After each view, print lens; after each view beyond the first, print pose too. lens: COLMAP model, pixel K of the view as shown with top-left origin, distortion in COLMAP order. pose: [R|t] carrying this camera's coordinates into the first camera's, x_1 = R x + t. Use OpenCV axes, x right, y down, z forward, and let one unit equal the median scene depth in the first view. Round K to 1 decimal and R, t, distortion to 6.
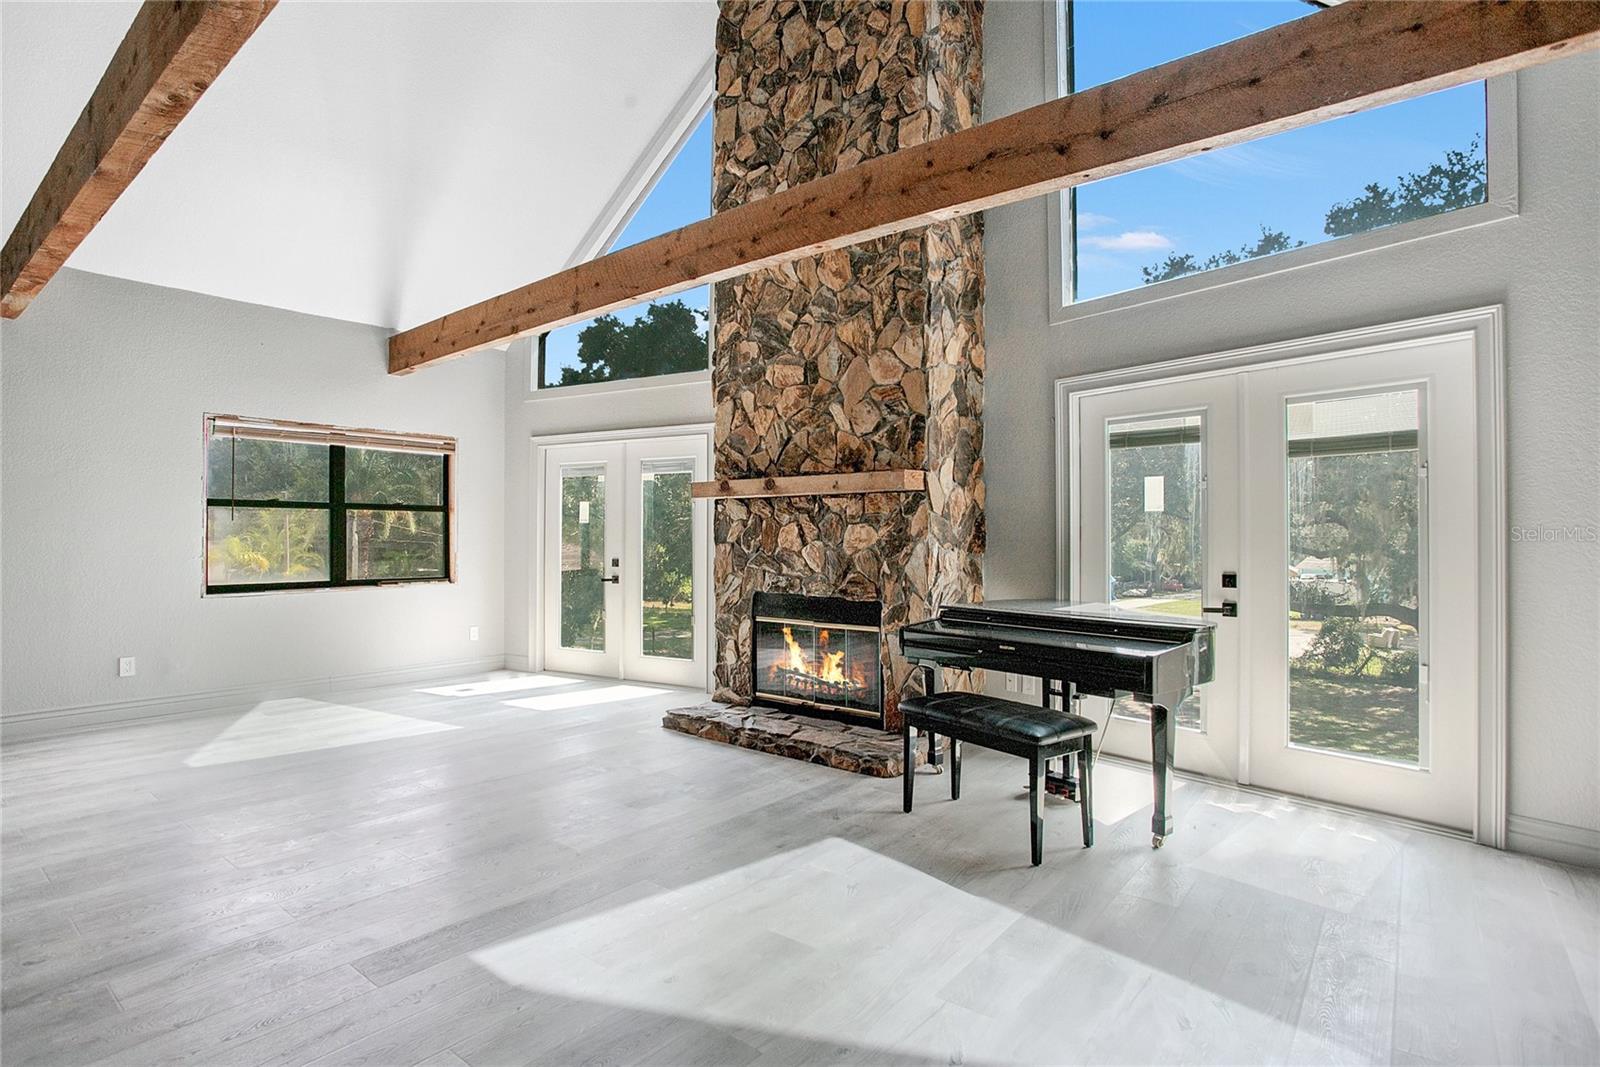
lens RADIAL K [[807.0, 0, 784.9], [0, 807.0, 532.2], [0, 0, 1]] dist [-0.064807, 0.000679]
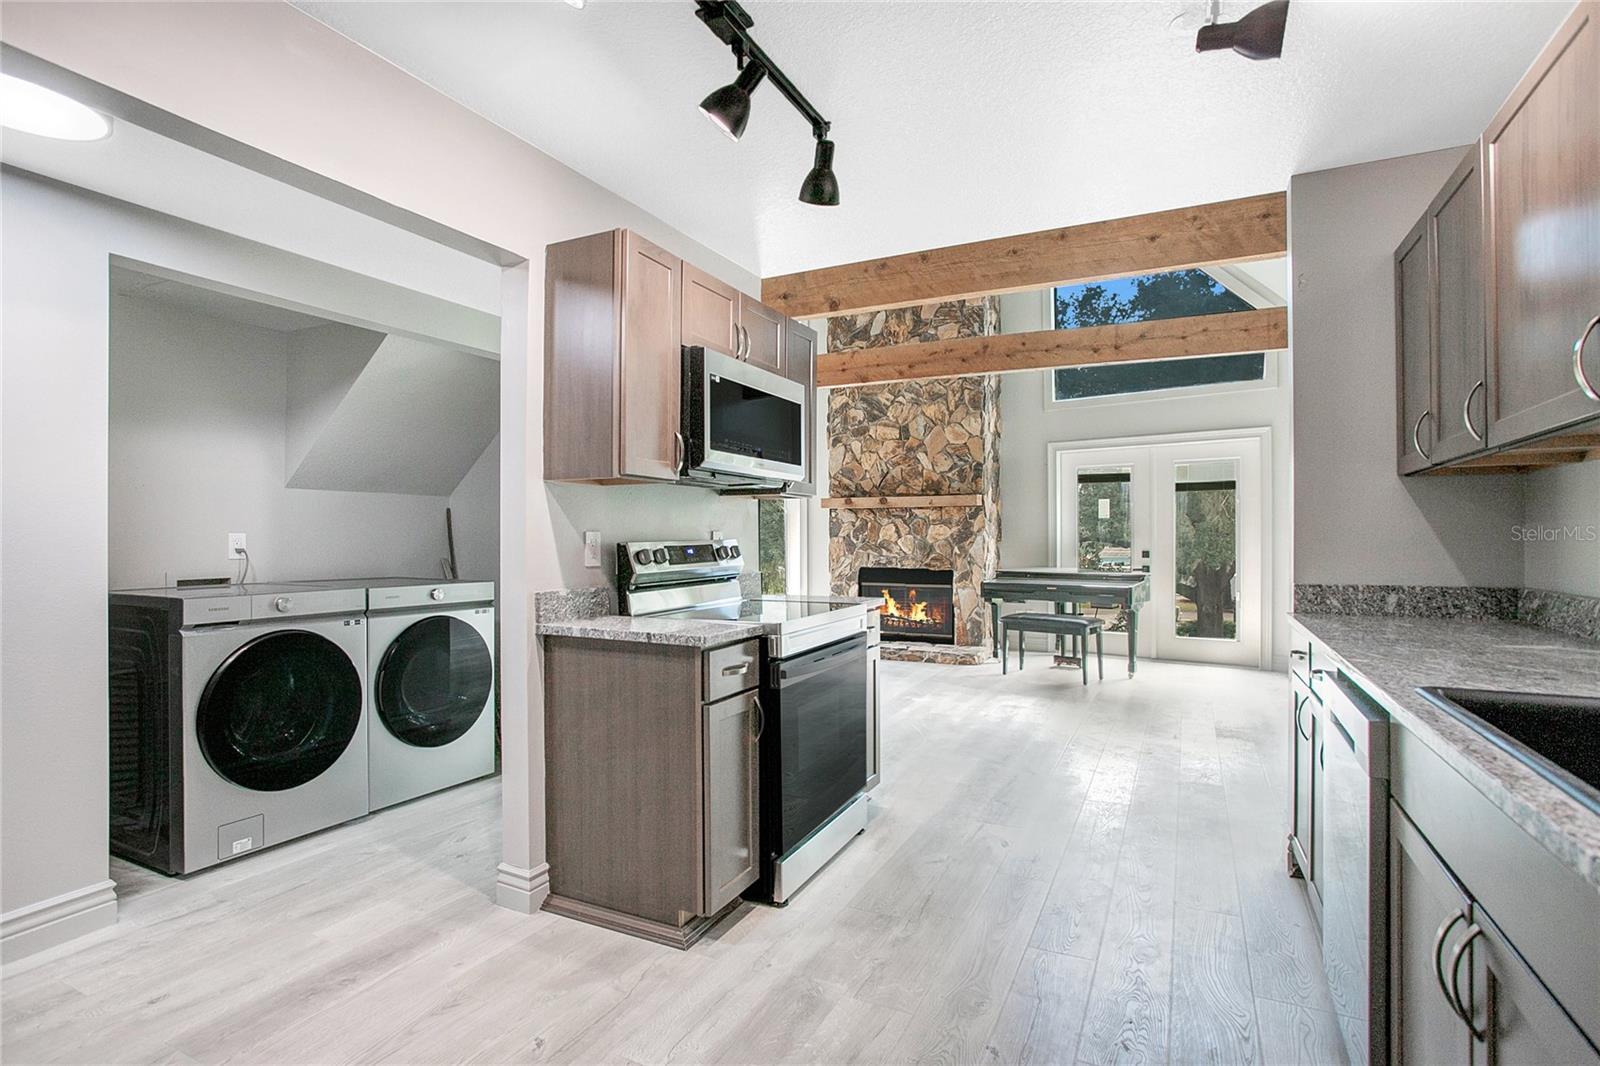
lens RADIAL K [[789.4, 0, 790.3], [0, 789.4, 529.5], [0, 0, 1]] dist [-0.061020, 0.023302]
pose [[0.976728, -0.002675, 0.214466, -0.545090], [0.002238, 0.999995, 0.002282, -0.004530], [-0.214471, -0.001748, 0.976729, -0.529665]]
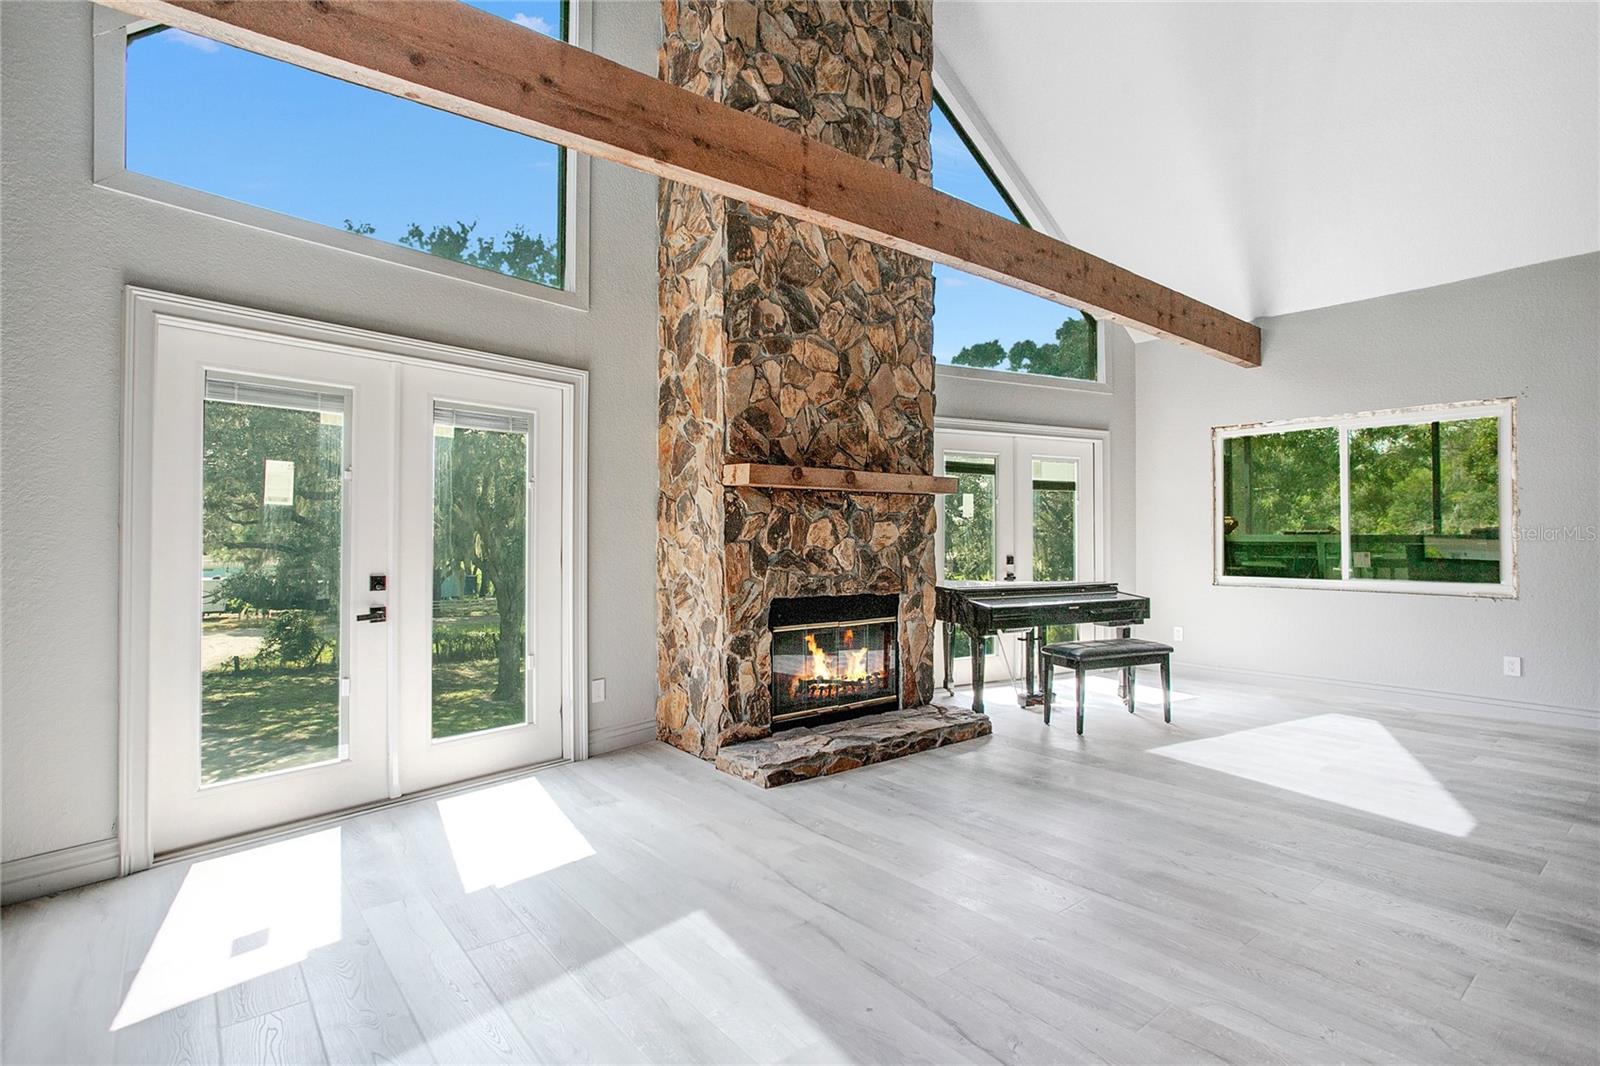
lens RADIAL K [[789.4, 0, 790.3], [0, 789.4, 529.5], [0, 0, 1]] dist [-0.061020, 0.023302]
pose [[0.208663, 0.005964, 0.977969, -0.909684], [-0.005382, 0.999973, -0.004950, 0.005402], [-0.977973, -0.004230, 0.208689, 0.869932]]
